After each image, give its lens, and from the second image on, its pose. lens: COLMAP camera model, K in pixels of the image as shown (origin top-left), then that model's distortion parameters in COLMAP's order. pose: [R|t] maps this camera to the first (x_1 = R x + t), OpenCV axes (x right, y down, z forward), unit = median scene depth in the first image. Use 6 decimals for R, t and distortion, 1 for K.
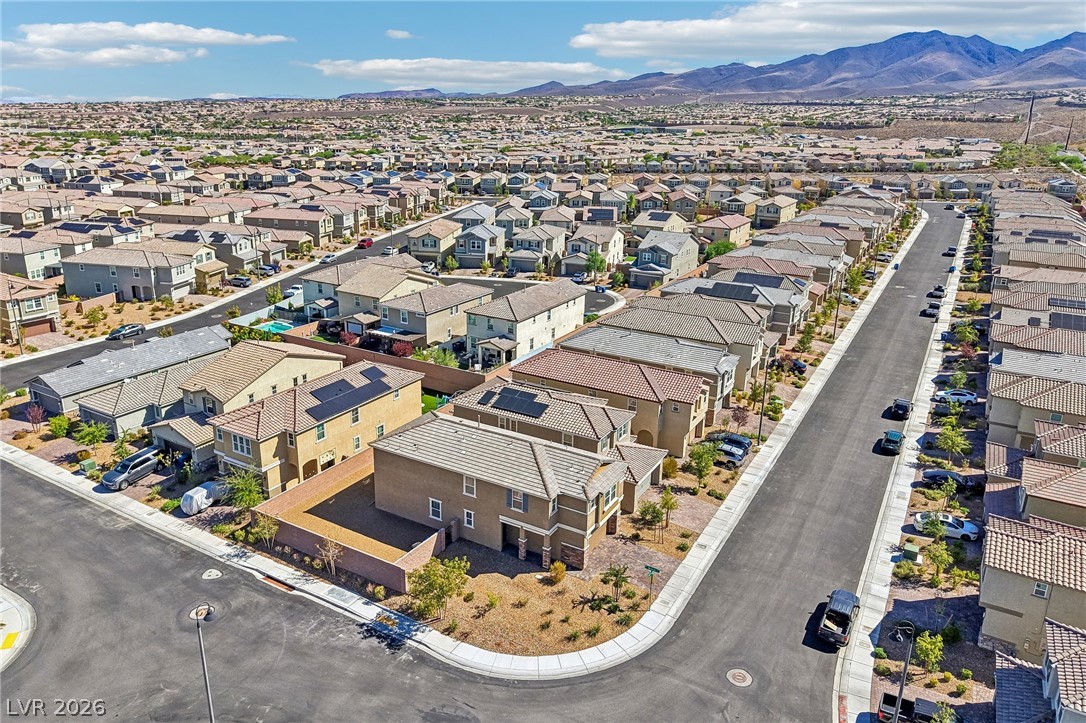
lens RADIAL K [[762.8, 0, 541.3], [0, 762.8, 310.3], [0, 0, 1]] dist [0.034676, -0.051534]
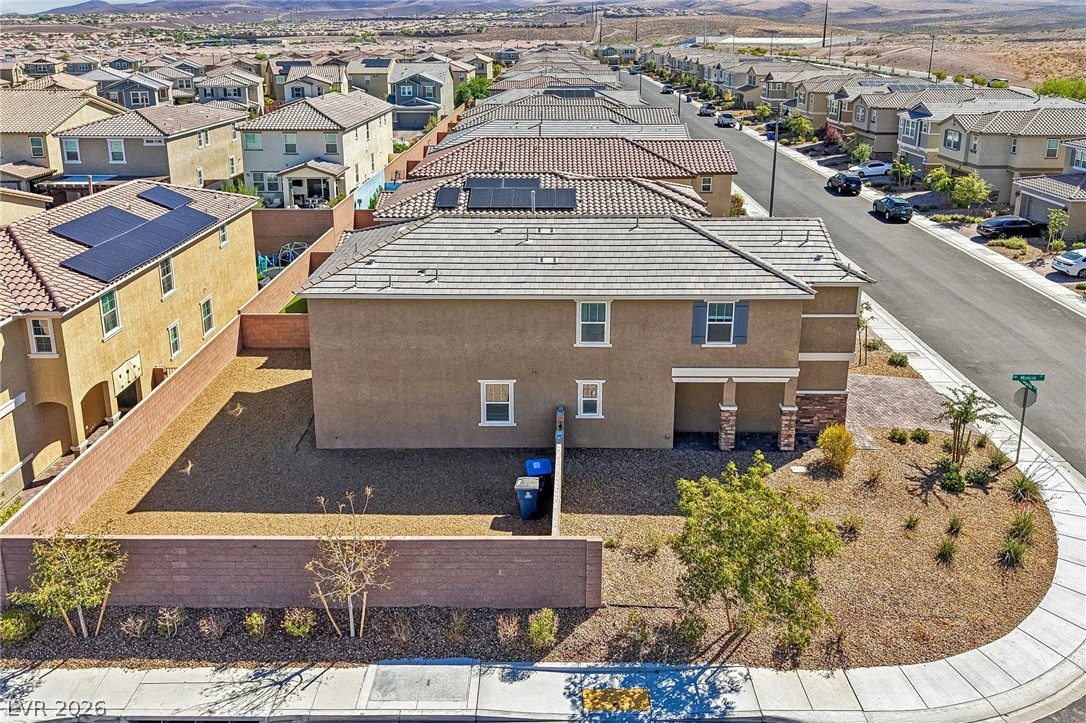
lens RADIAL K [[788.2, 0, 547.4], [0, 788.2, 215.1], [0, 0, 1]] dist [0.011424, 0.001199]
pose [[0.867450, -0.128662, 0.480600, -0.285941], [0.141835, 0.989850, 0.008991, 0.139403], [-0.476878, 0.060366, 0.876894, 0.529532]]
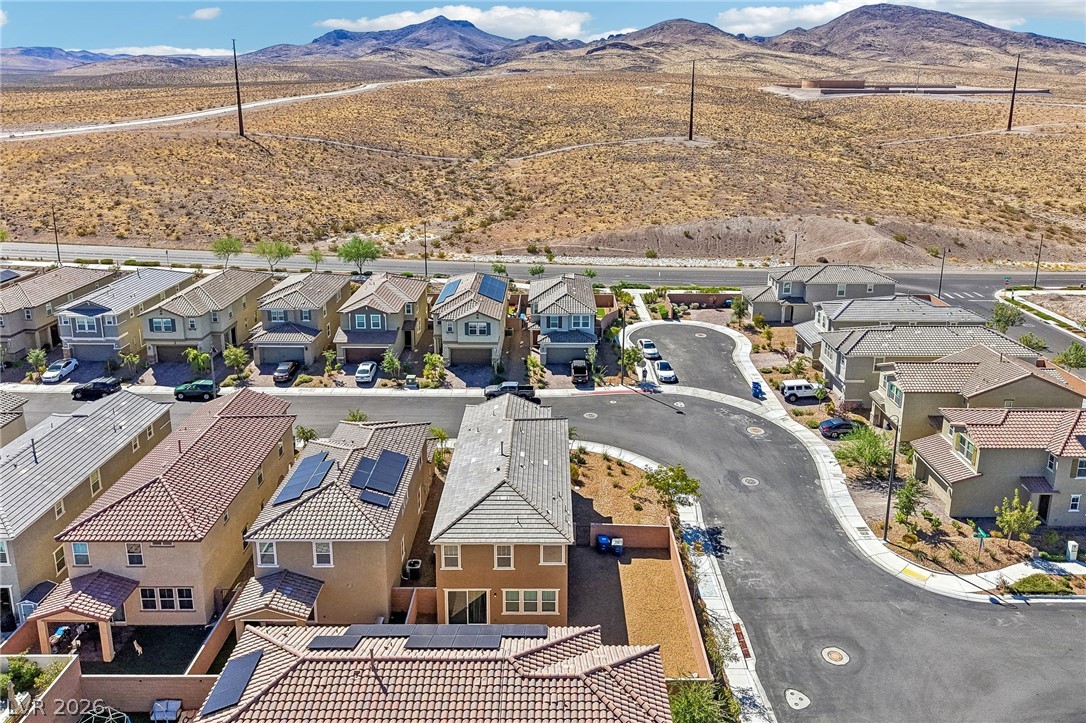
lens RADIAL K [[762.8, 0, 541.3], [0, 762.8, 310.3], [0, 0, 1]] dist [0.034676, -0.051534]
pose [[-0.492147, -0.263944, 0.829533, -0.694028], [0.205914, 0.890585, 0.405535, -0.291380], [-0.845808, 0.370395, -0.383949, 1.139572]]
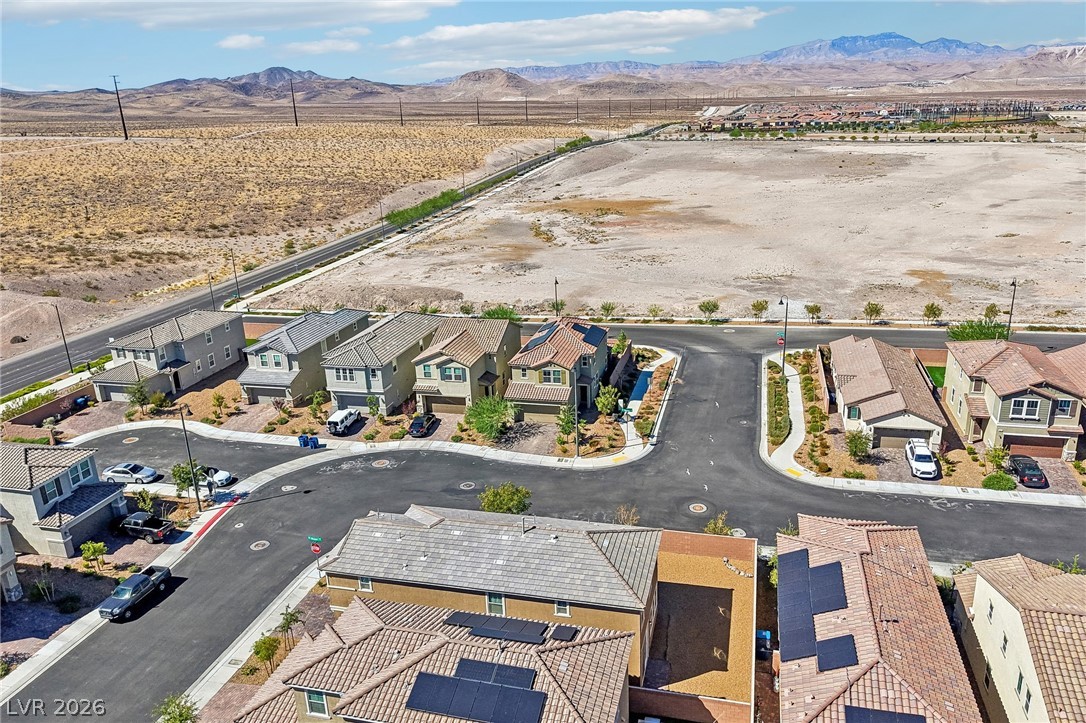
lens RADIAL K [[790.6, 0, 558.1], [0, 790.6, 405.6], [0, 0, 1]] dist [0.036332, -0.047706]
pose [[-0.961846, 0.117588, -0.247034, 0.055596], [-0.047860, 0.816688, 0.575091, -0.357006], [0.269373, 0.564972, -0.779900, 1.425502]]
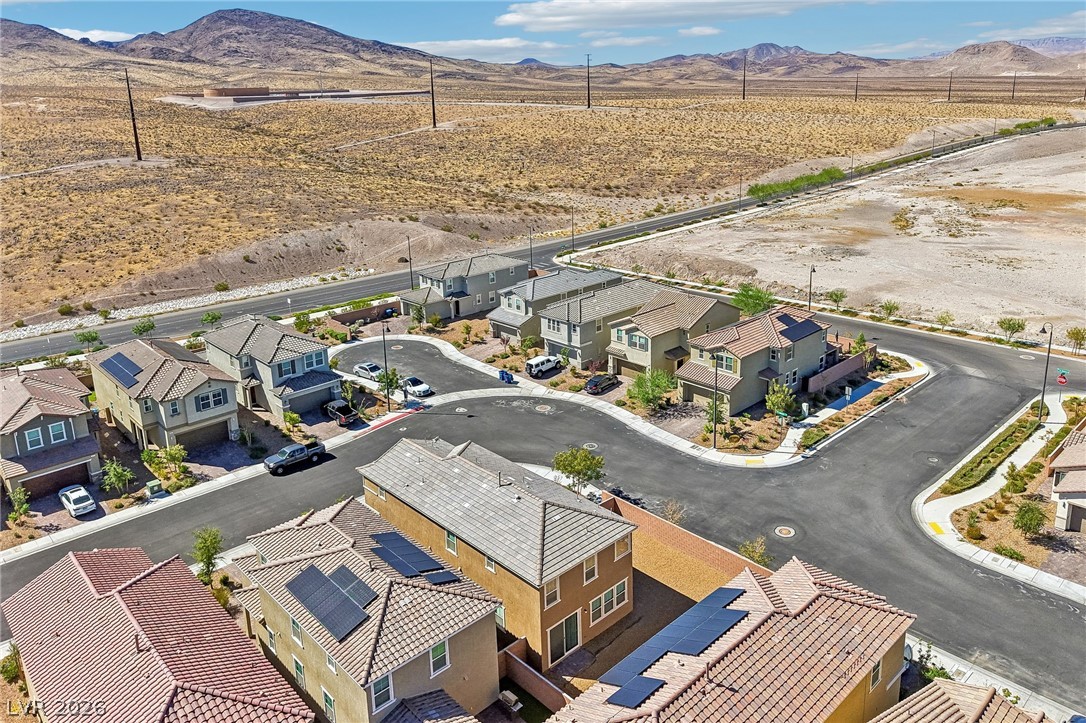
lens RADIAL K [[785.1, 0, 555.1], [0, 785.1, 326.8], [0, 0, 1]] dist [0.049216, -0.071232]
pose [[-0.957878, -0.074219, 0.277418, -0.323227], [0.083992, 0.851378, 0.517784, -0.370419], [-0.274617, 0.519275, -0.809283, 1.444574]]
